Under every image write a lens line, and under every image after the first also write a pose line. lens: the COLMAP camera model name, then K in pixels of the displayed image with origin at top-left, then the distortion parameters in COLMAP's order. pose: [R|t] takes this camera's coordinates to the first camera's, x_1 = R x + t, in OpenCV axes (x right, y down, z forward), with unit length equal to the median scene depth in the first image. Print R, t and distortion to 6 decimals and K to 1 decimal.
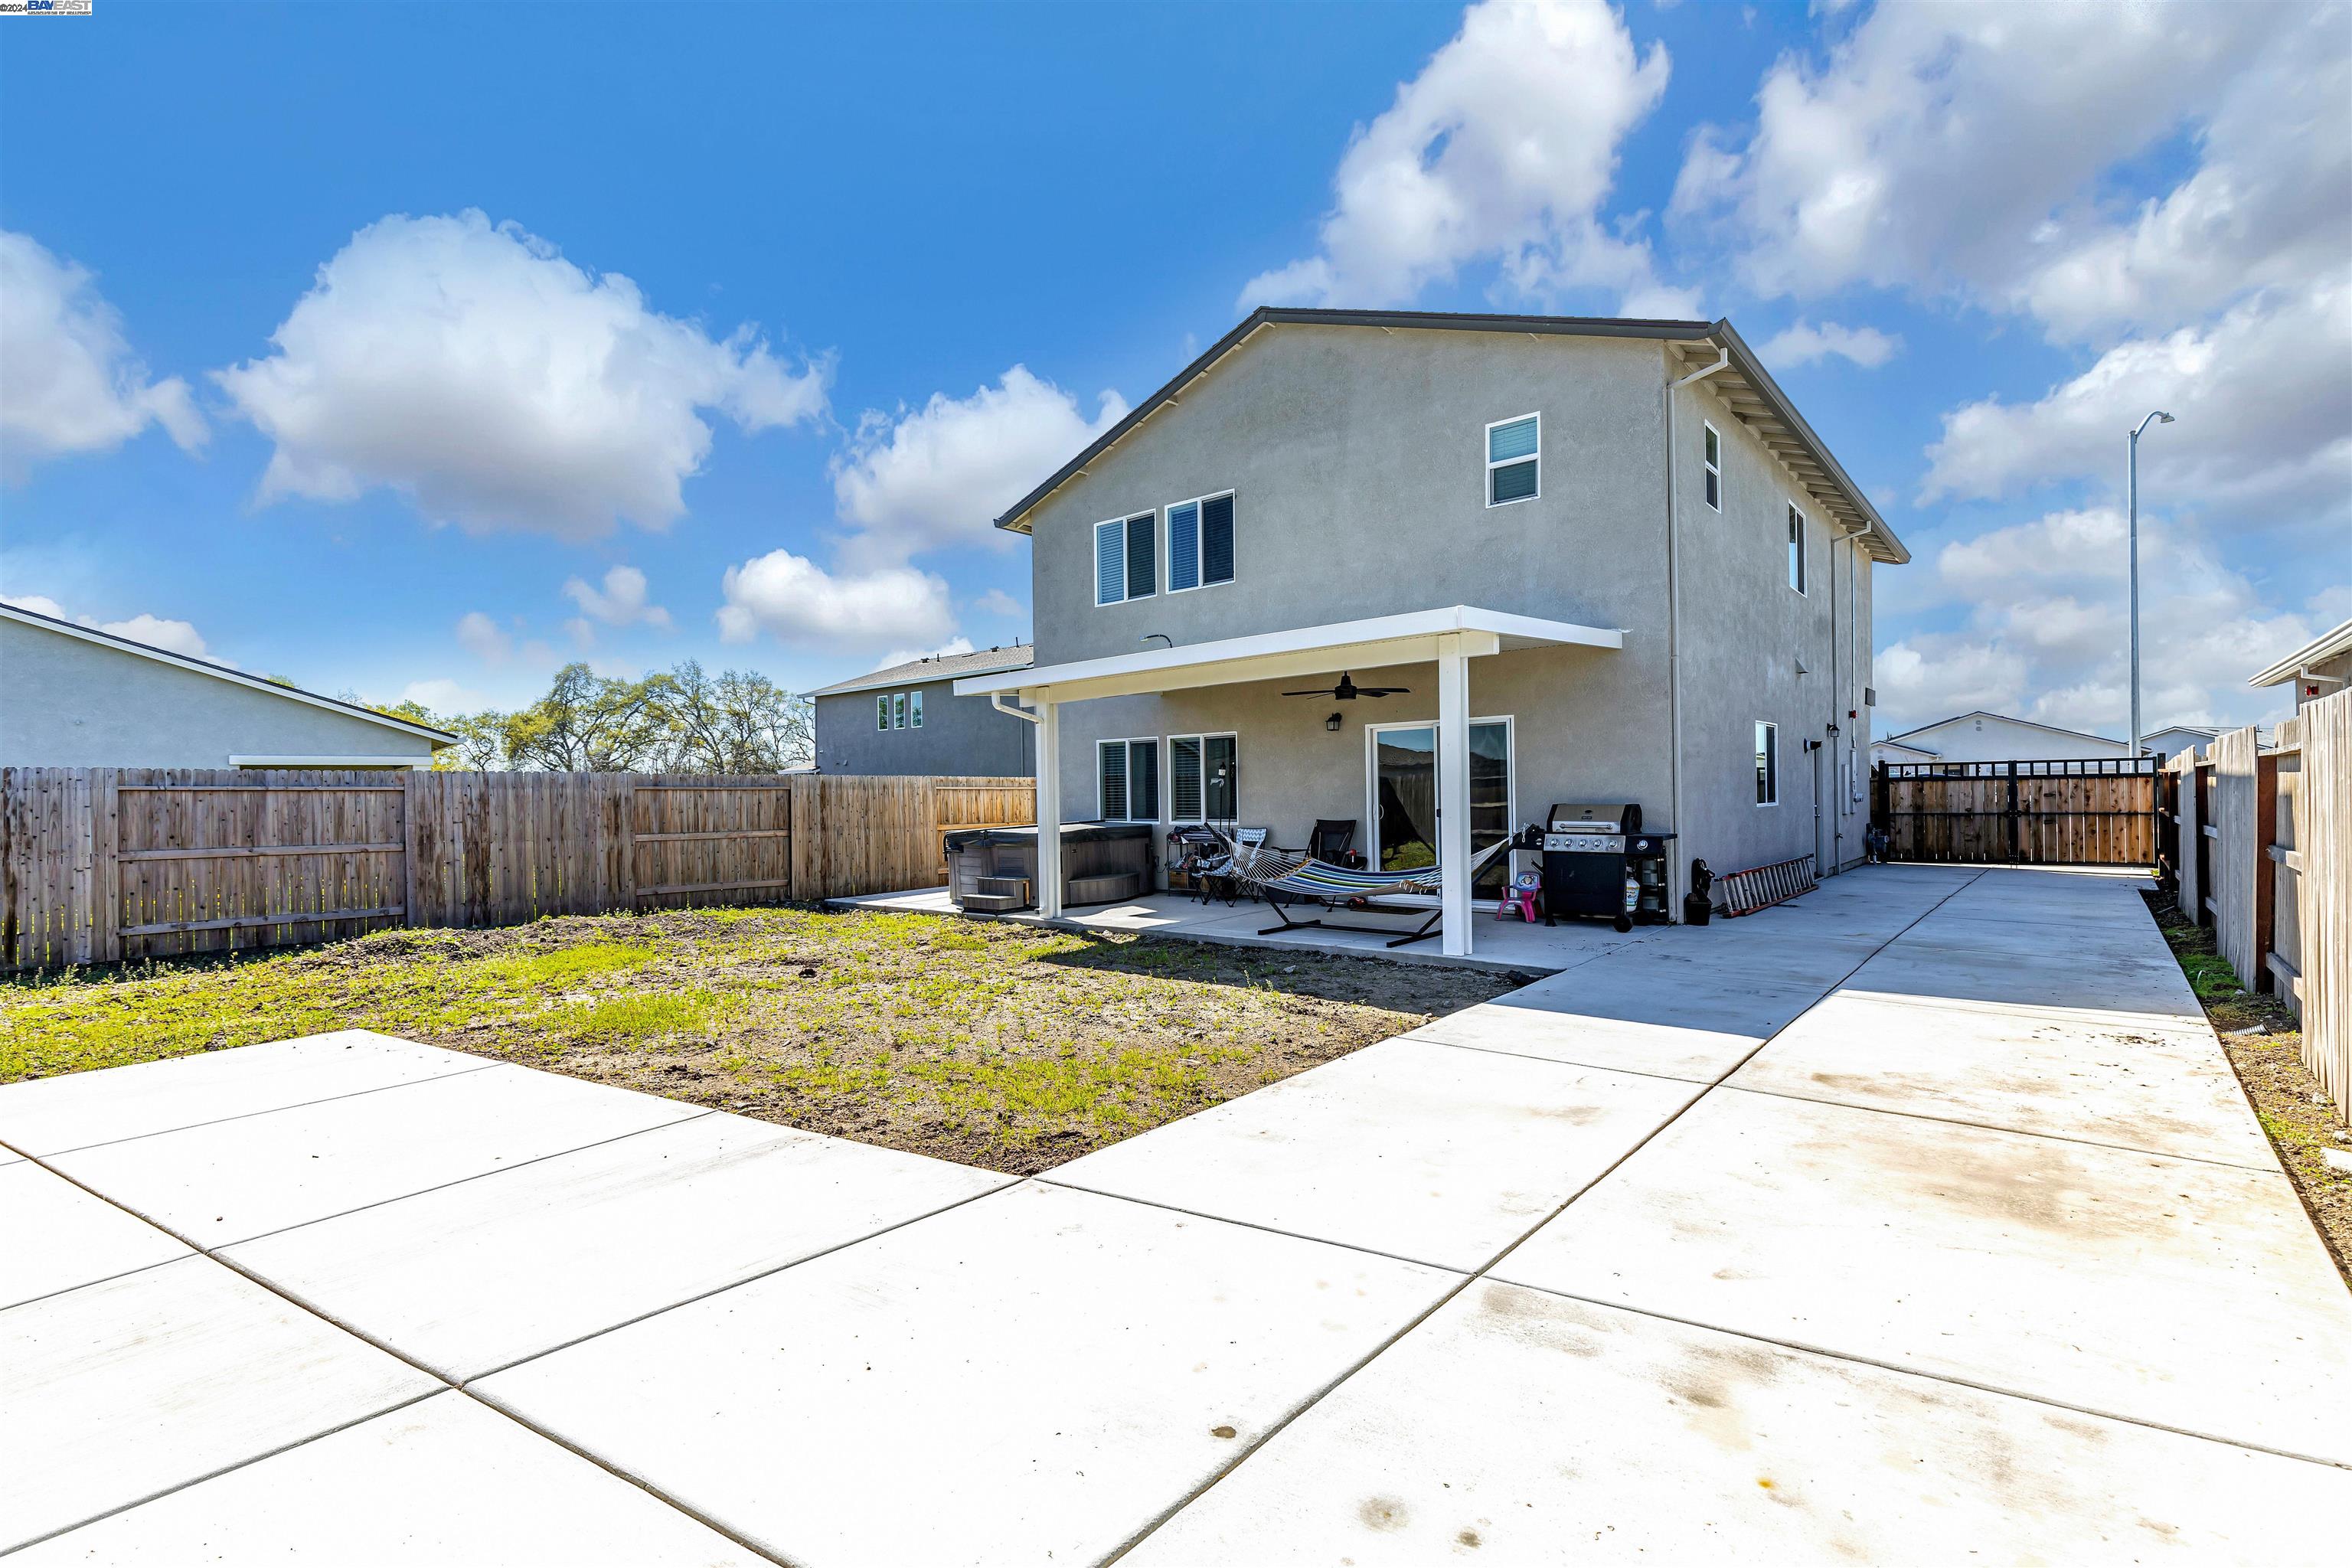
lens RADIAL K [[1057.8, 0, 1204.9], [0, 1057.8, 789.7], [0, 0, 1]] dist [-0.000138, -0.000305]
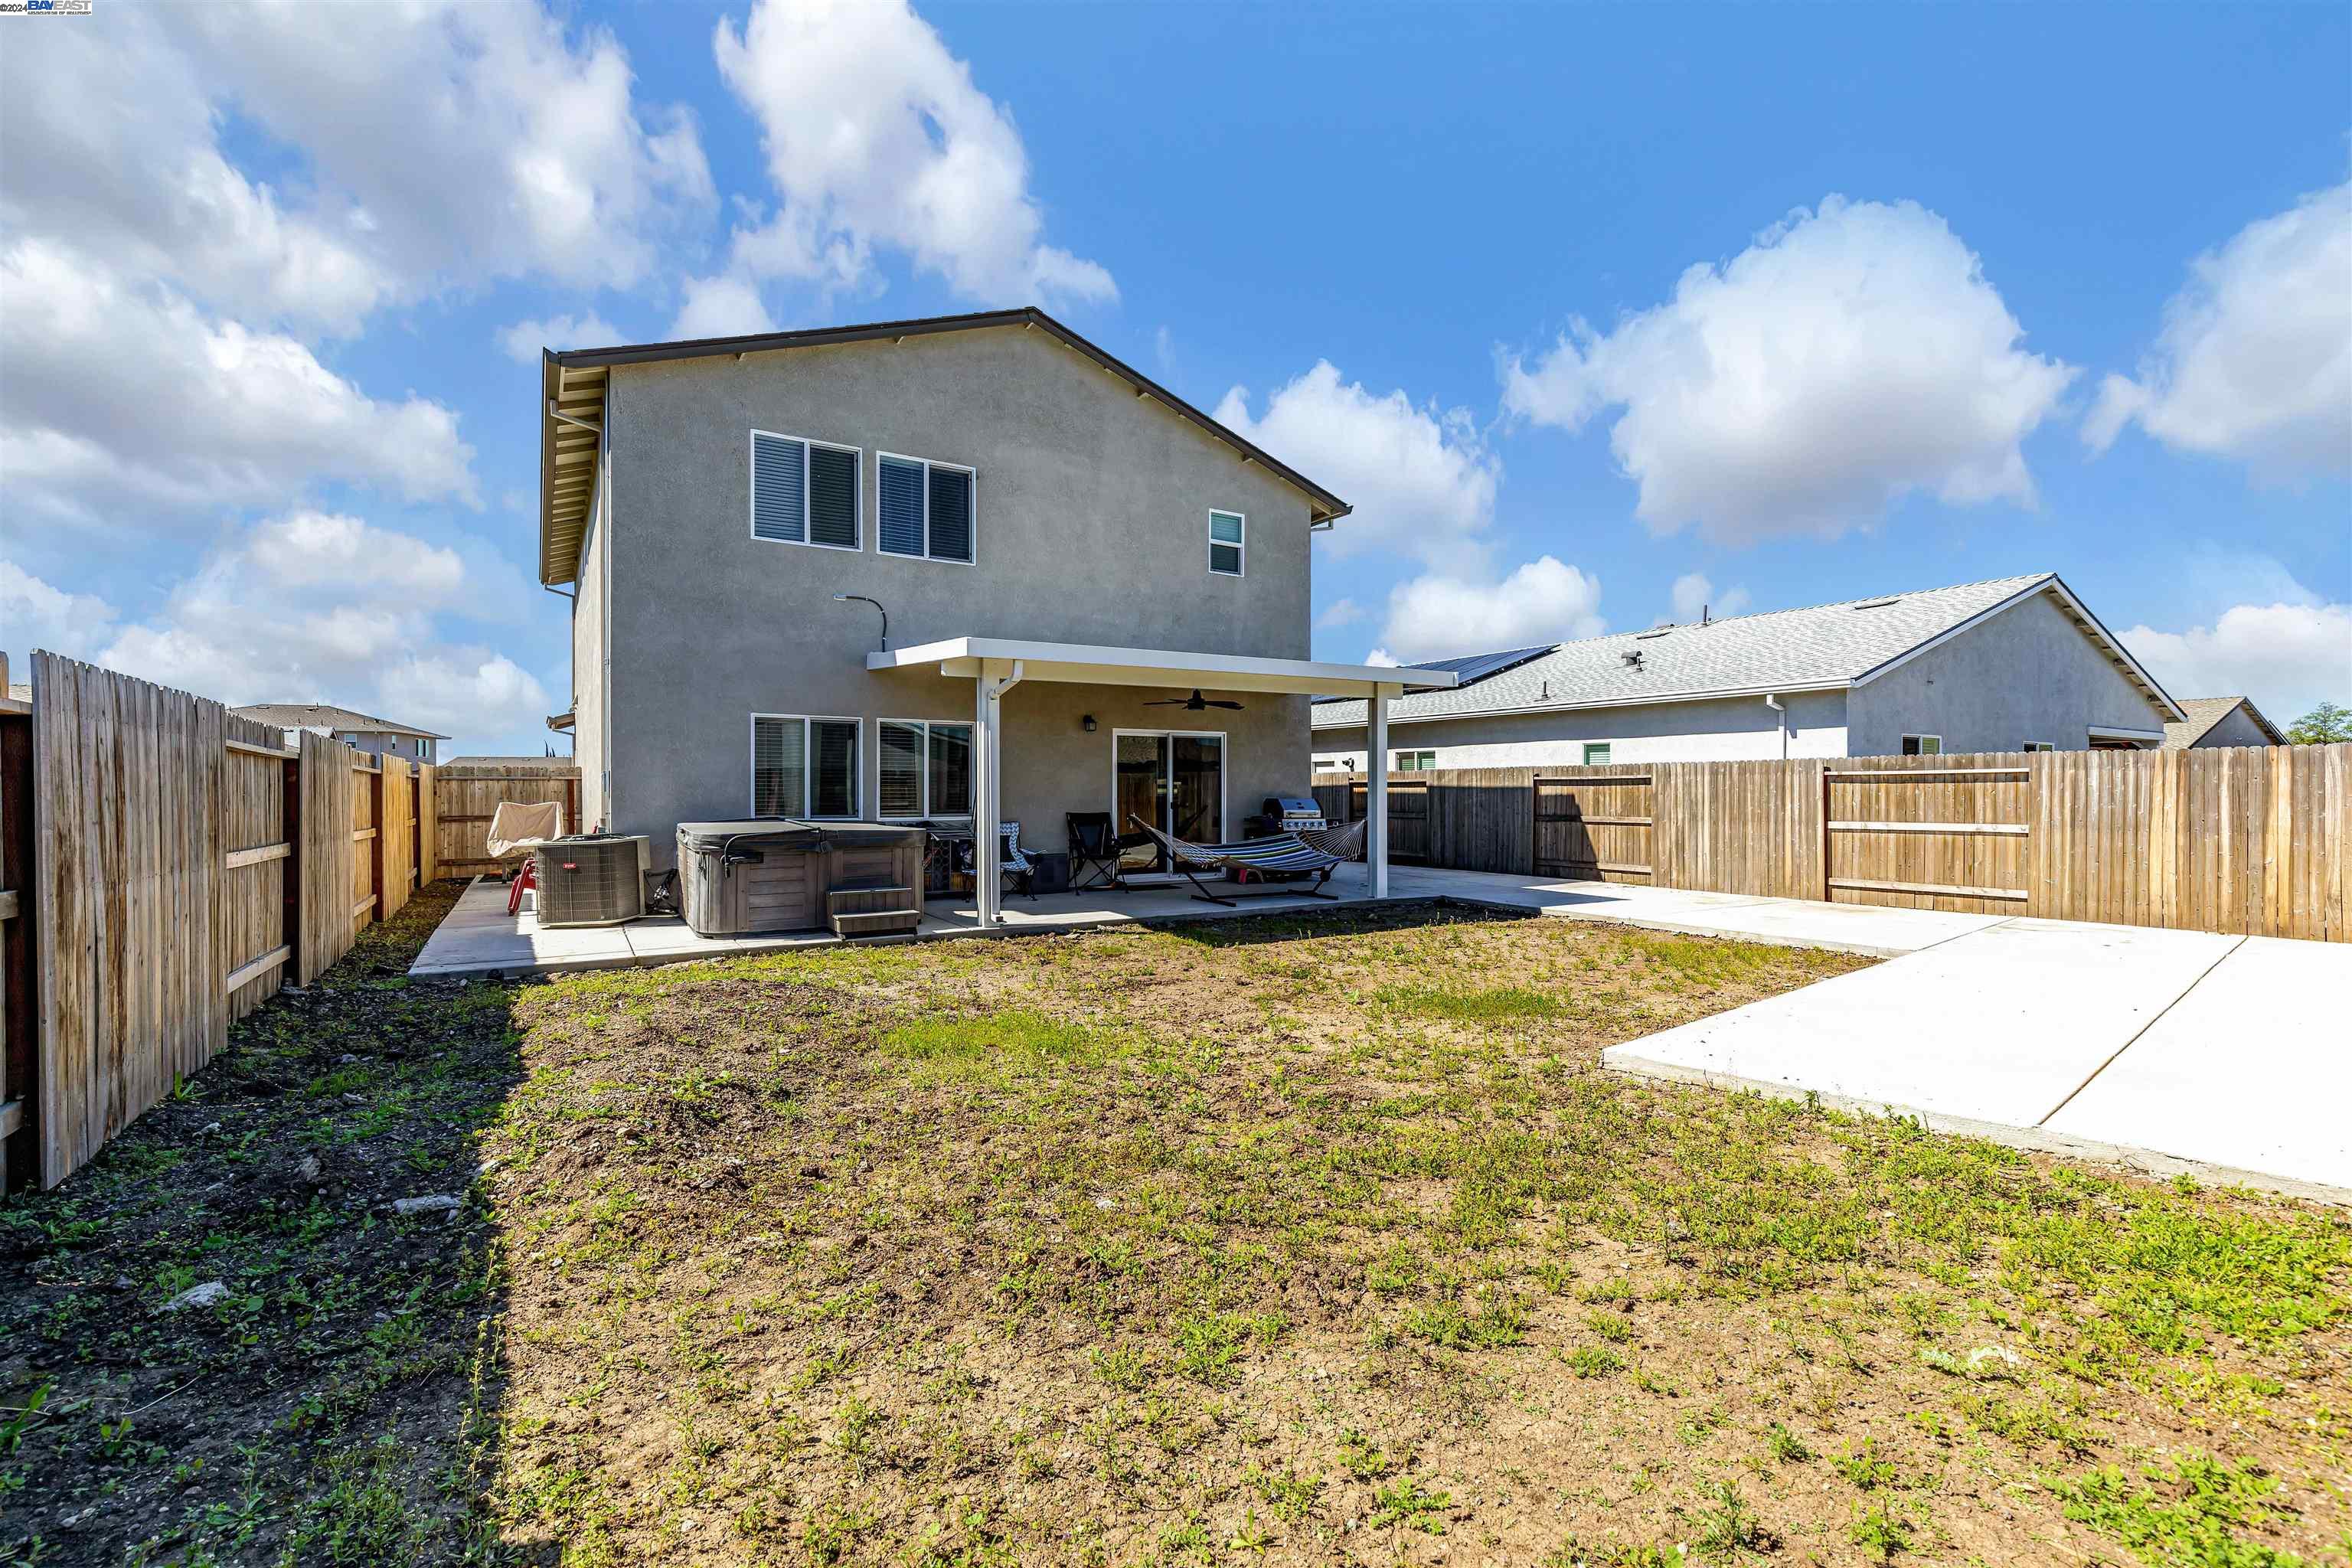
lens RADIAL K [[1057.8, 0, 1204.9], [0, 1057.8, 789.7], [0, 0, 1]] dist [-0.000138, -0.000305]
pose [[0.302822, 0.017901, 0.952879, -0.626877], [-0.011773, 0.999818, -0.015041, 0.014044], [-0.952974, -0.006664, 0.302978, 0.392418]]
